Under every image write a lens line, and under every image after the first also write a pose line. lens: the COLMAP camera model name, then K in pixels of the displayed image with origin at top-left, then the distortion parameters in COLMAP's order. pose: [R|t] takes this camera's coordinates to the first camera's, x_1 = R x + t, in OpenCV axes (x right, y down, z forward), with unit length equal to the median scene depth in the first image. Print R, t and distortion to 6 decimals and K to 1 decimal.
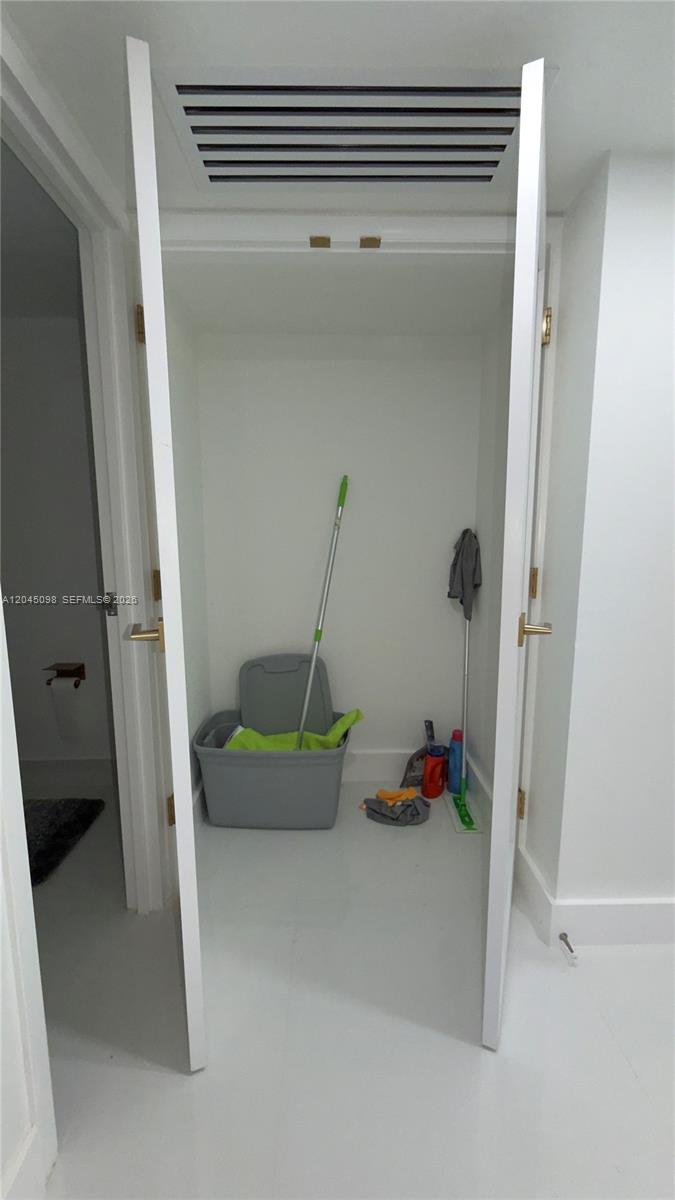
lens RADIAL K [[490.5, 0, 339.5], [0, 490.5, 599.4], [0, 0, 1]] dist [0.000209, 0.000020]
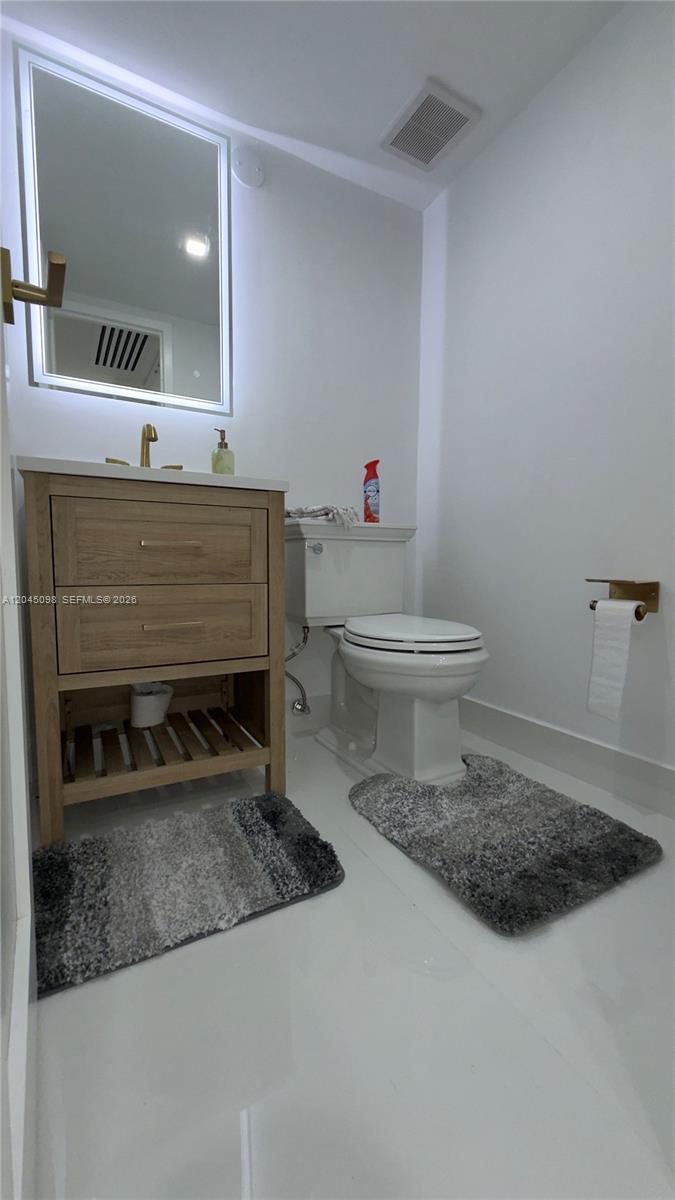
lens RADIAL K [[490.5, 0, 338.0], [0, 490.5, 597.7], [0, 0, 1]] dist [0.000209, 0.000020]
pose [[0.470083, 0.080917, -0.878905, -0.217065], [-0.130965, 0.991160, 0.021205, 0.193781], [0.872852, 0.105138, 0.476525, 0.450923]]
